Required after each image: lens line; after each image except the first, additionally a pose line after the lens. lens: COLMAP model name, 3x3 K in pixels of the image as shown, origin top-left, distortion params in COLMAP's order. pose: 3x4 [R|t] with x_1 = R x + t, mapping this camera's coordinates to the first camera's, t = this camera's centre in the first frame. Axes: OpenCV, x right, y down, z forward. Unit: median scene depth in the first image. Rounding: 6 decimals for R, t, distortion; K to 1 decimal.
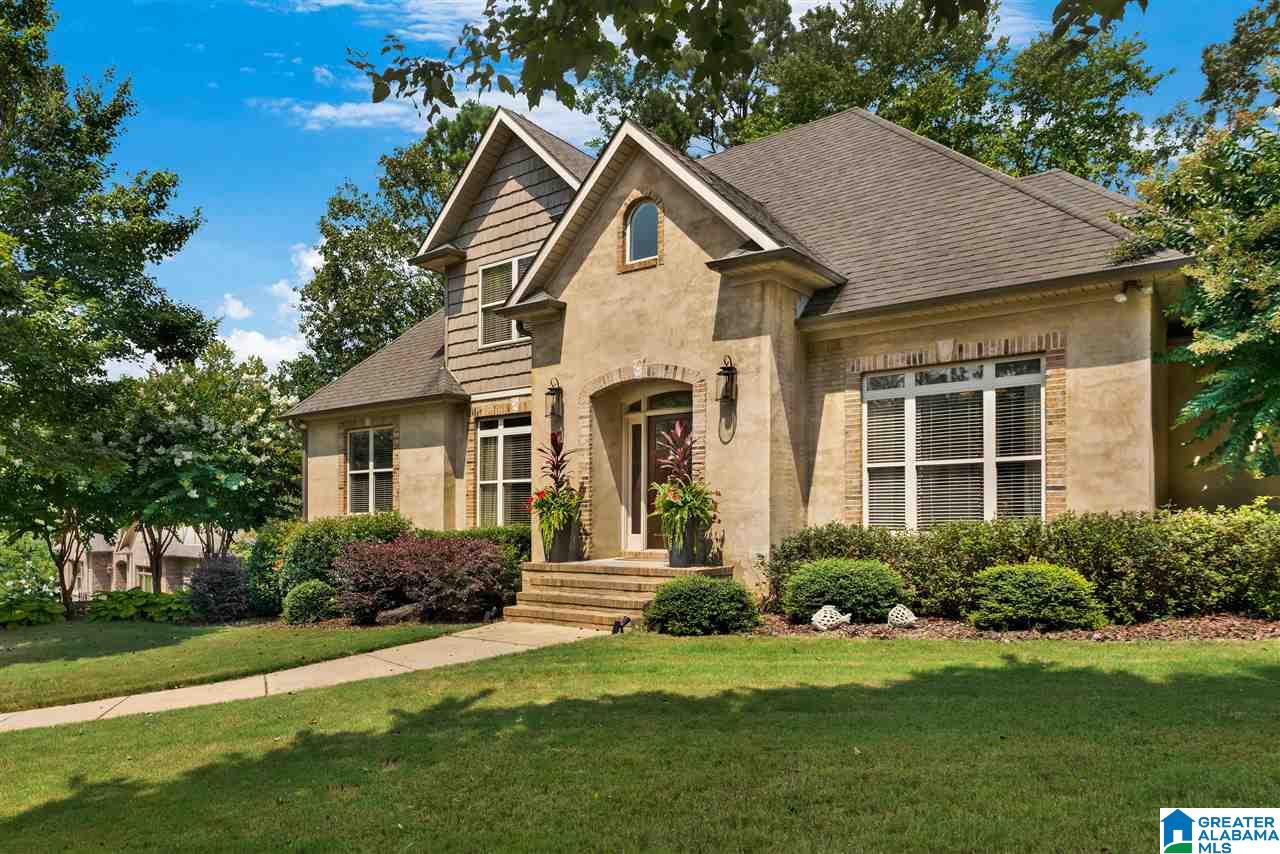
lens RADIAL K [[652.7, 0, 640.2], [0, 652.7, 386.7], [0, 0, 1]] dist [-0.001037, -0.000073]
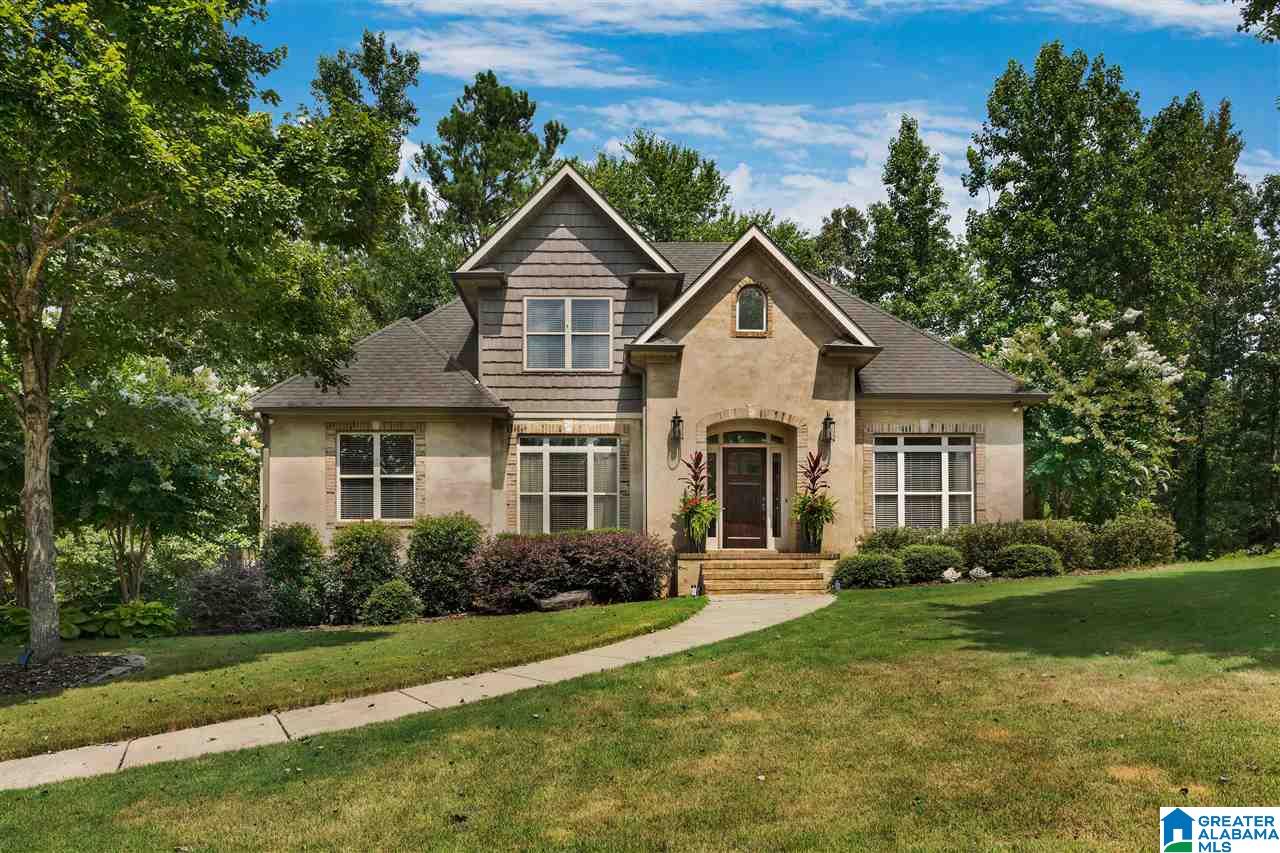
lens RADIAL K [[612.8, 0, 607.0], [0, 612.8, 430.2], [0, 0, 1]] dist [-0.001289, 0.000060]
pose [[0.848605, 0.122956, 0.514540, -0.824230], [-0.107945, 0.992398, -0.059118, 0.108883], [-0.517898, -0.005374, 0.855426, 0.072718]]
